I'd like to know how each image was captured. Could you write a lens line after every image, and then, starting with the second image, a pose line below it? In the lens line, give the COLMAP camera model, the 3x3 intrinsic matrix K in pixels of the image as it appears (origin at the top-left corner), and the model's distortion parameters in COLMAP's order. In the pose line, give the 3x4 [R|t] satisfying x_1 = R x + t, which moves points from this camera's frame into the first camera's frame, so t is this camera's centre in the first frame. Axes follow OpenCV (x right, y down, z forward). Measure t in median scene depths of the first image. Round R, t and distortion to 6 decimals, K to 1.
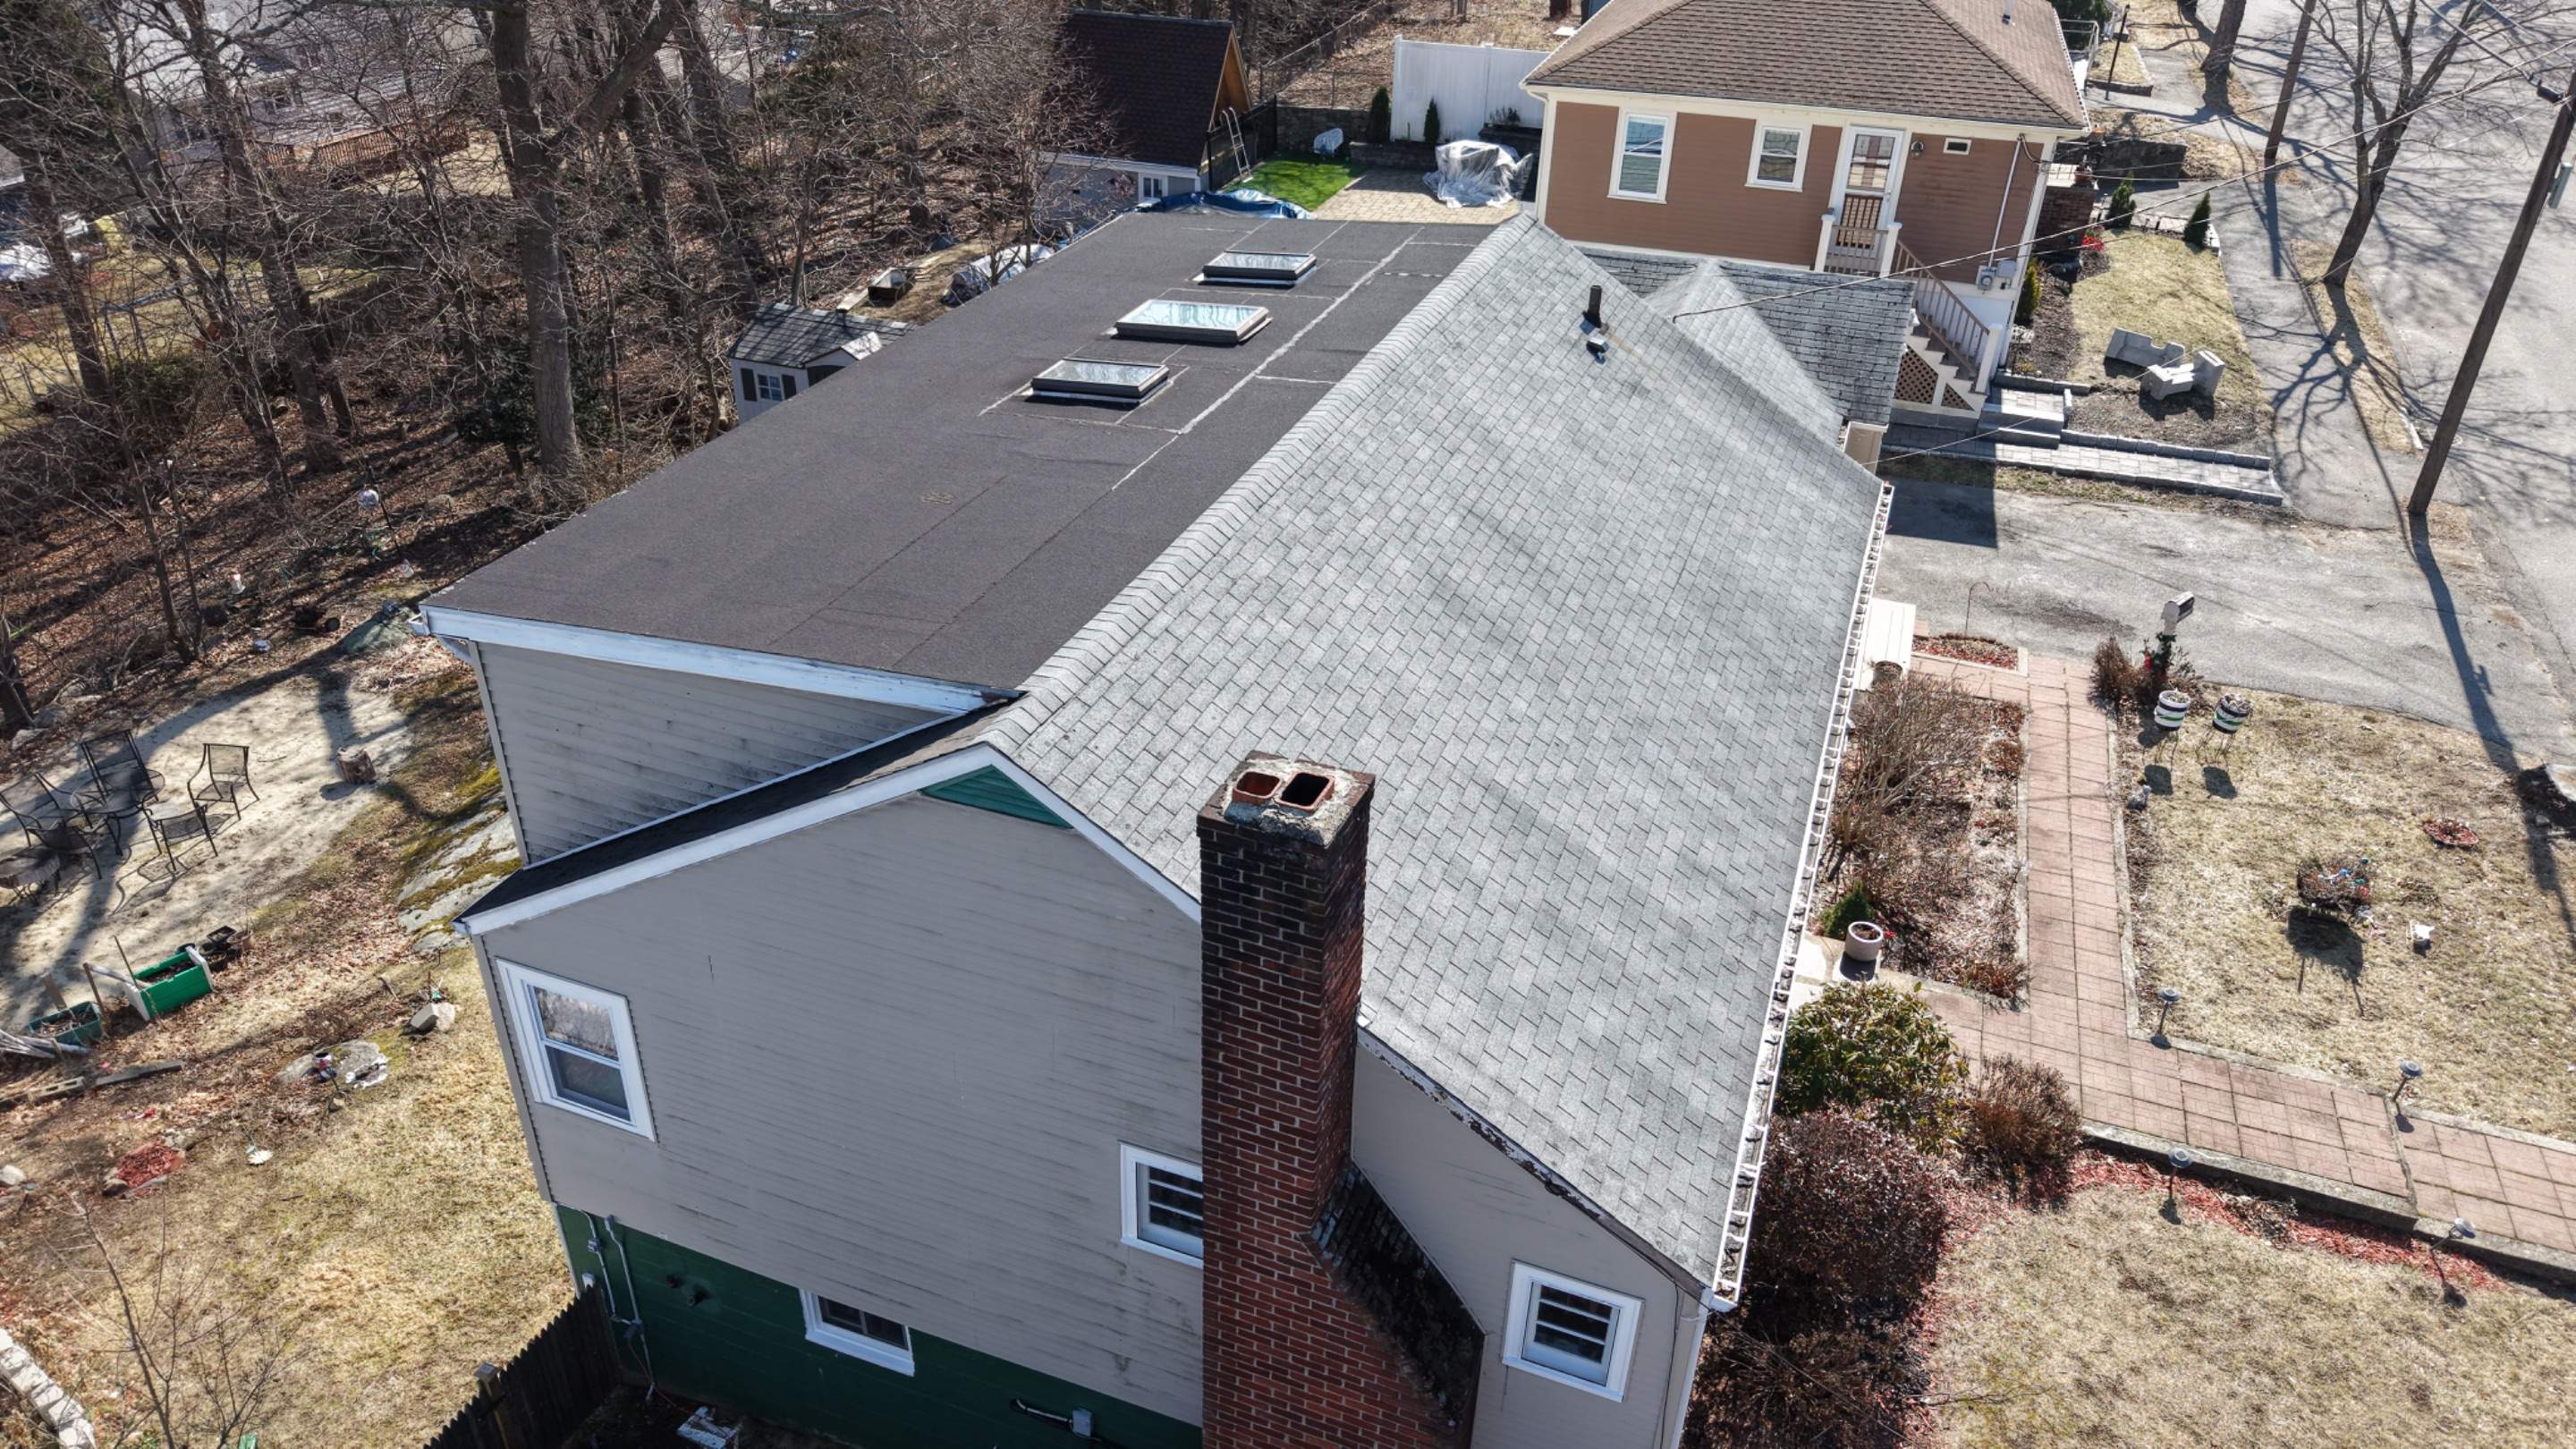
lens RADIAL K [[1716.4, 0, 1293.2], [0, 1716.4, 738.4], [0, 0, 1]] dist [0.025260, -0.019462]
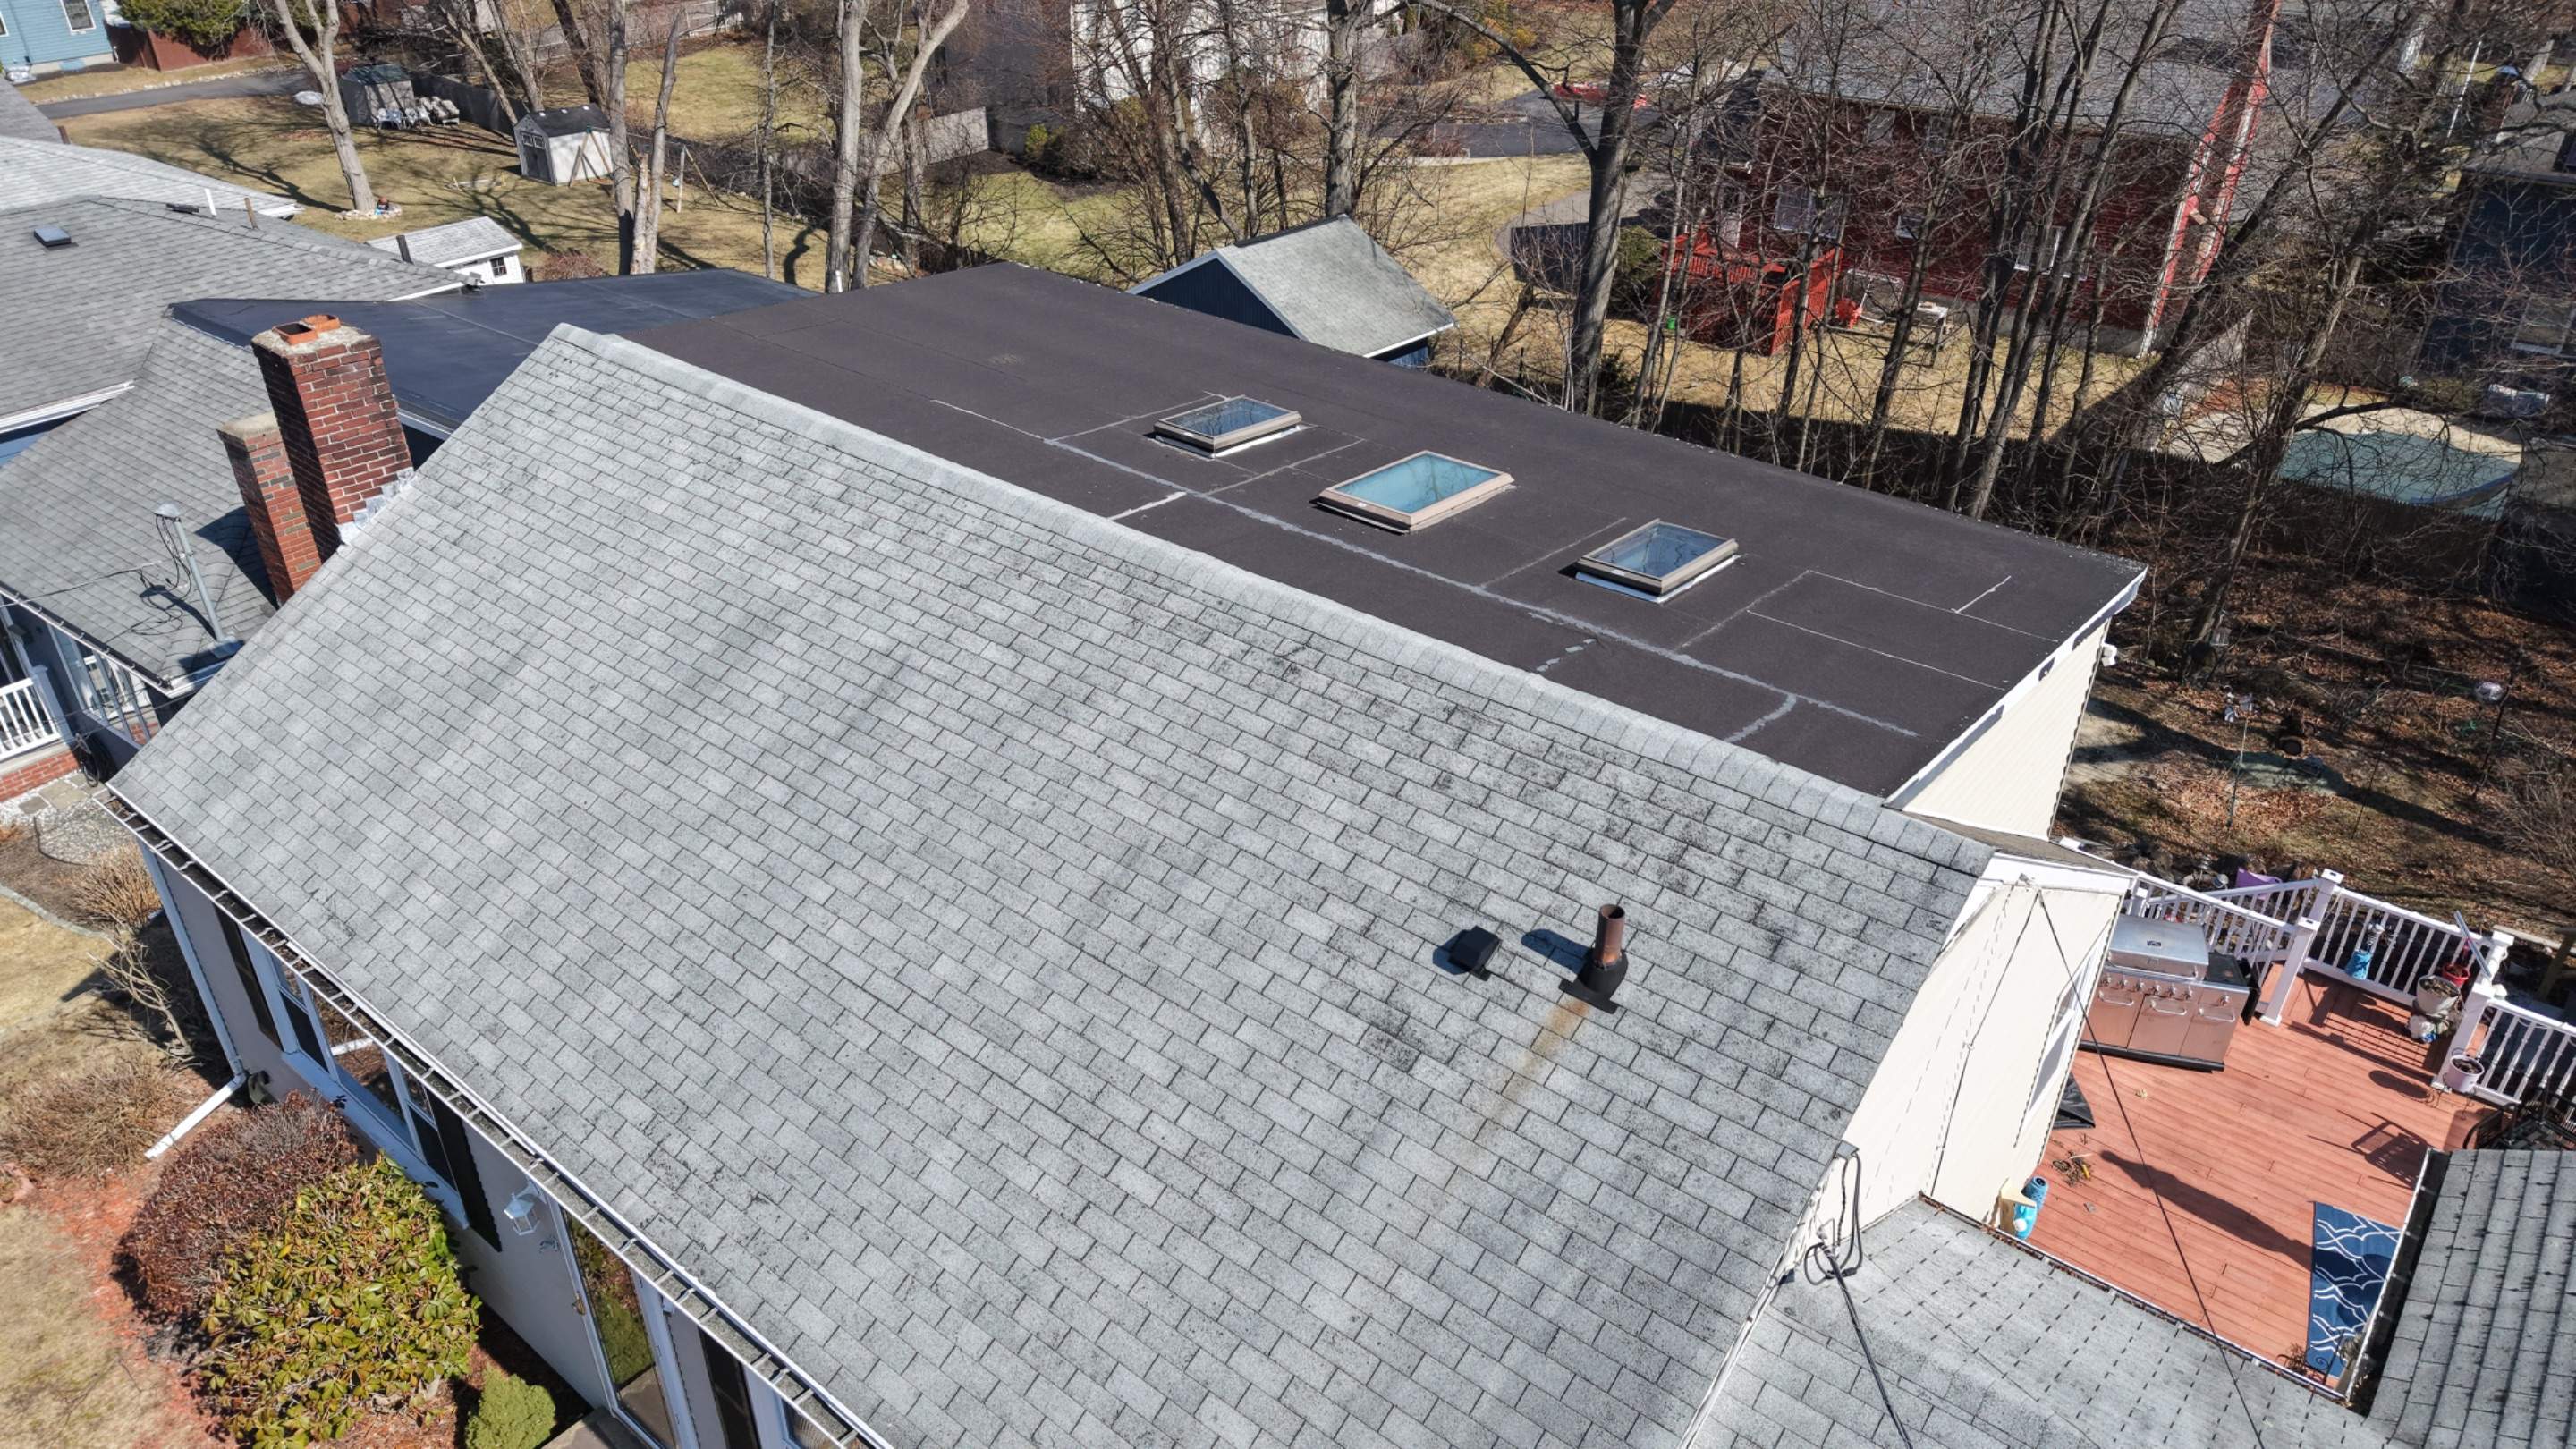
lens RADIAL K [[1716.4, 0, 1271.3], [0, 1716.4, 734.6], [0, 0, 1]] dist [0.025260, -0.019462]
pose [[-0.327066, 0.467712, -0.821141, 0.545537], [-0.504249, 0.648513, 0.570231, -0.496918], [0.799225, 0.600563, 0.023737, 0.876000]]
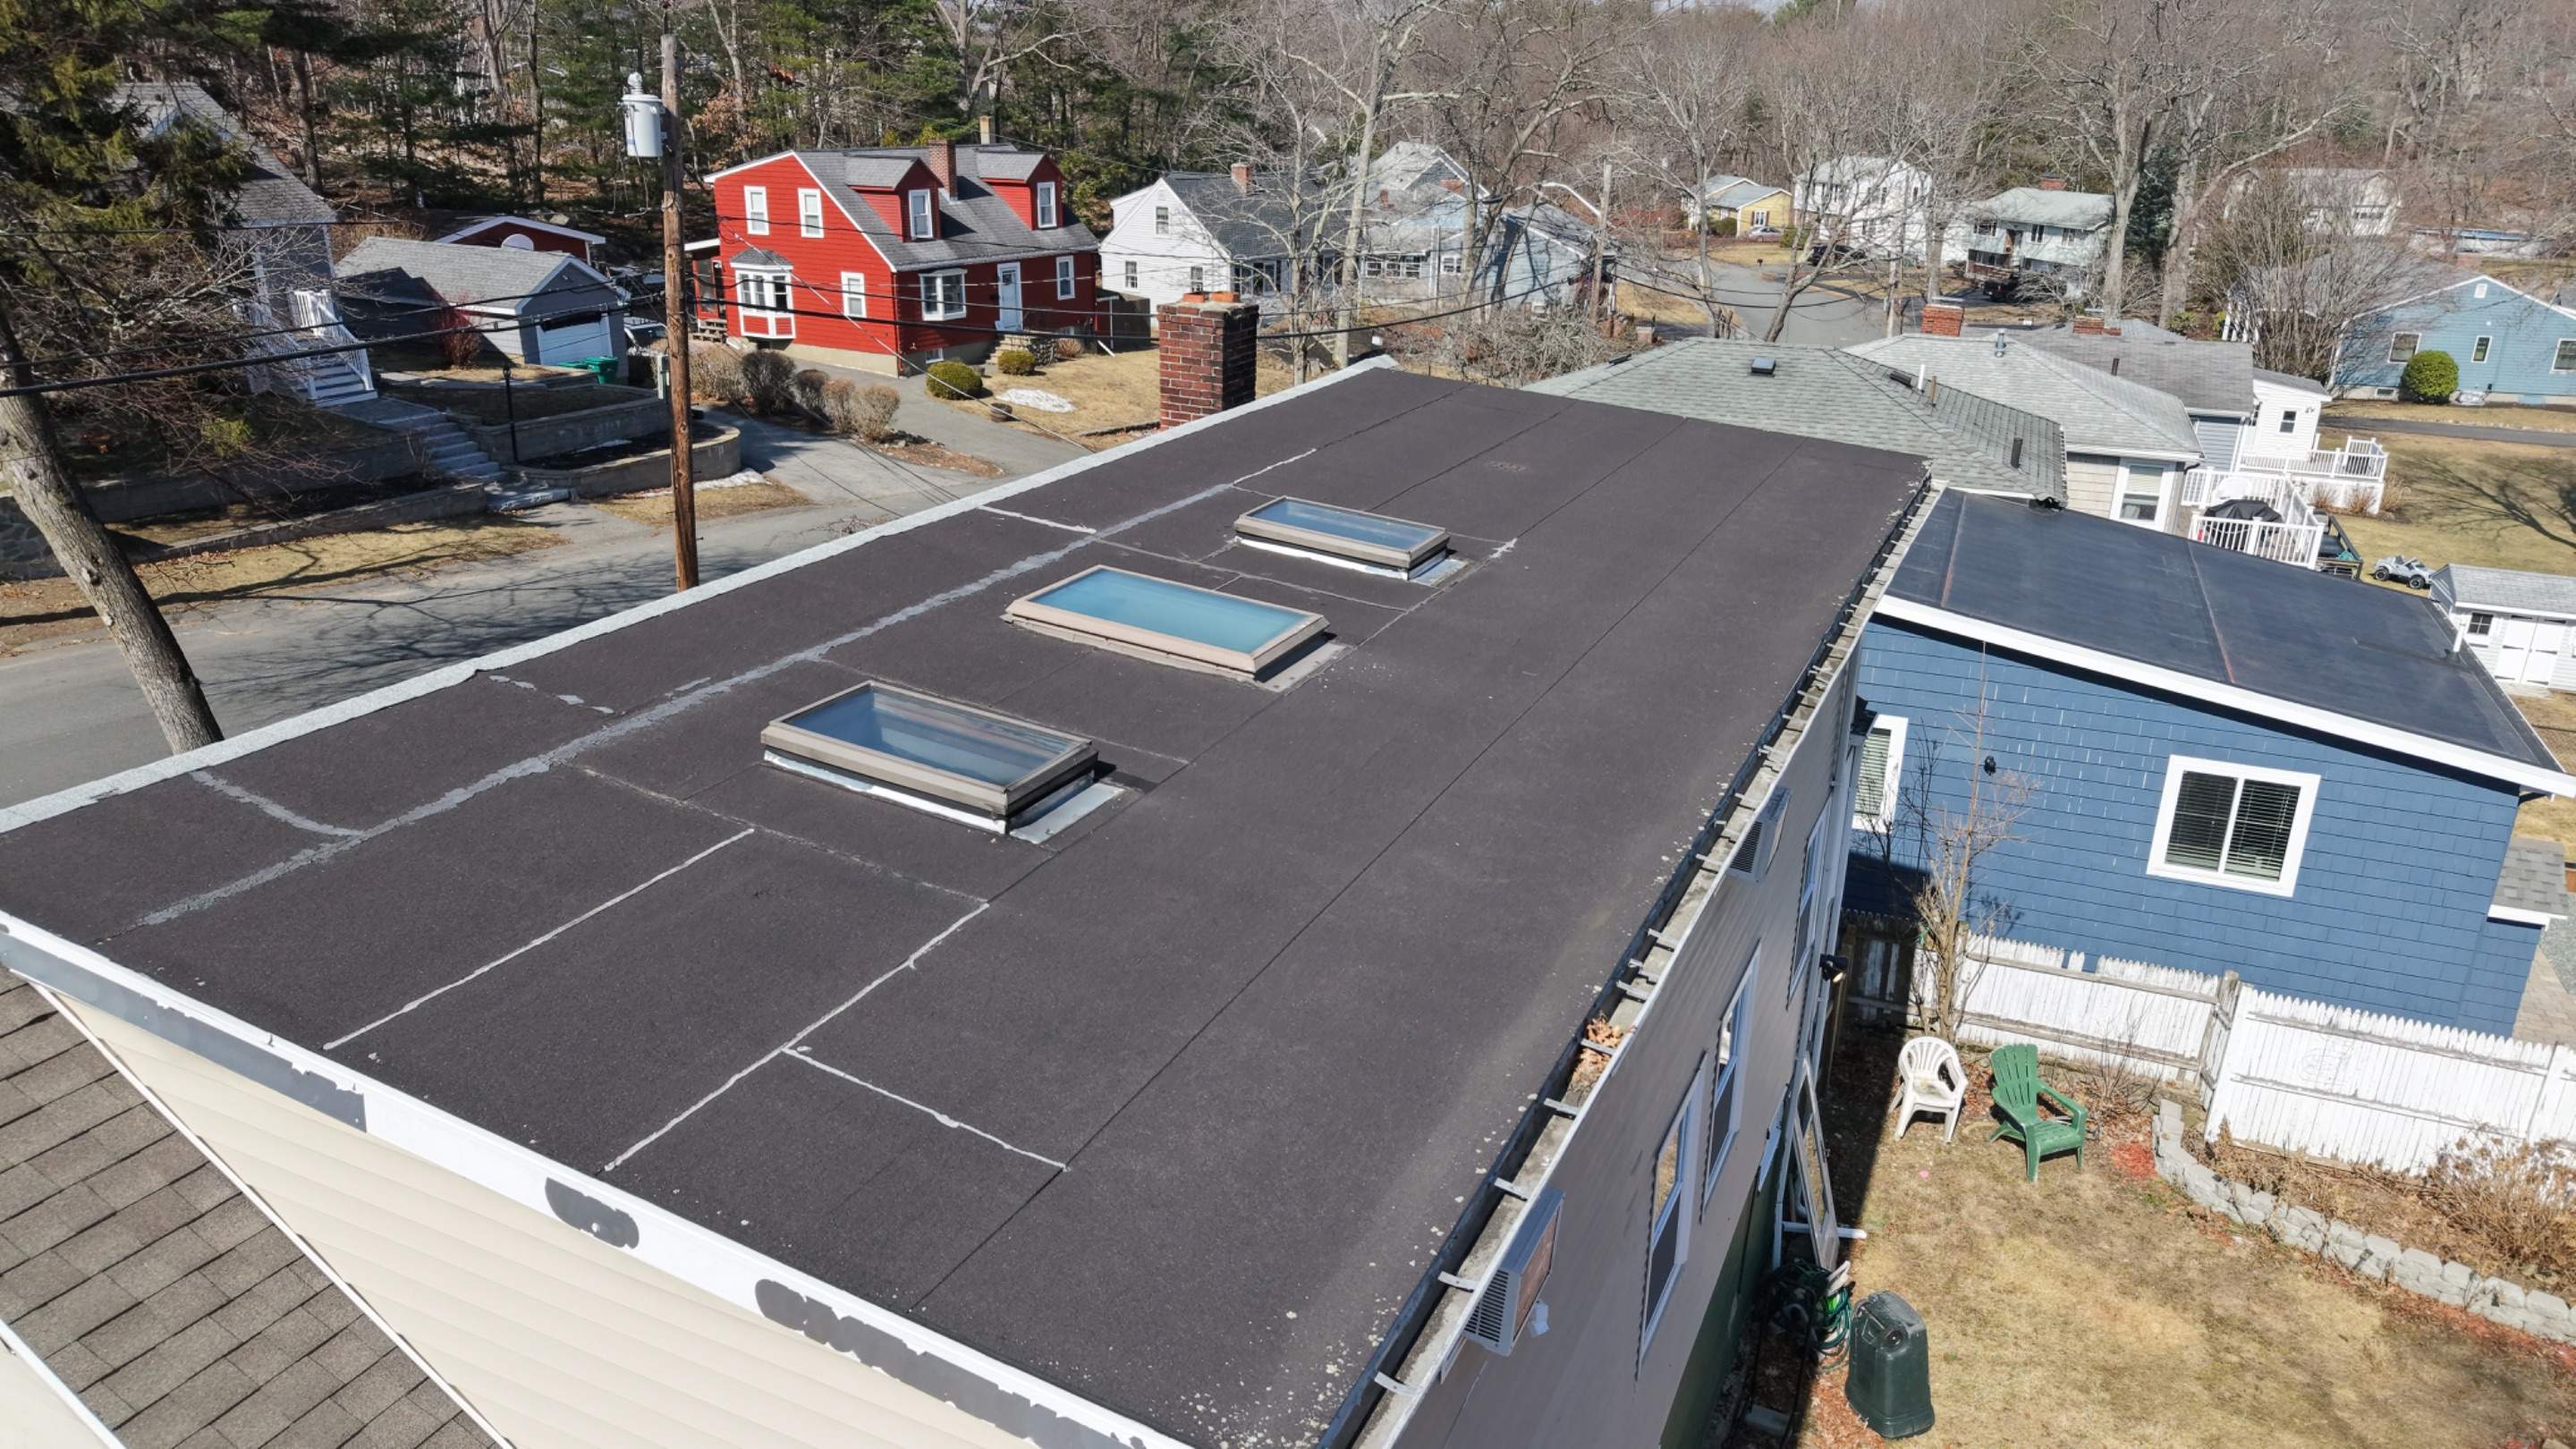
lens RADIAL K [[1716.4, 0, 1279.7], [0, 1716.4, 730.0], [0, 0, 1]] dist [0.025260, -0.019462]
pose [[-0.995518, -0.065463, 0.068252, -0.108769], [0.013807, 0.613359, 0.789683, -0.531941], [-0.093558, 0.787086, -0.609707, 1.157364]]
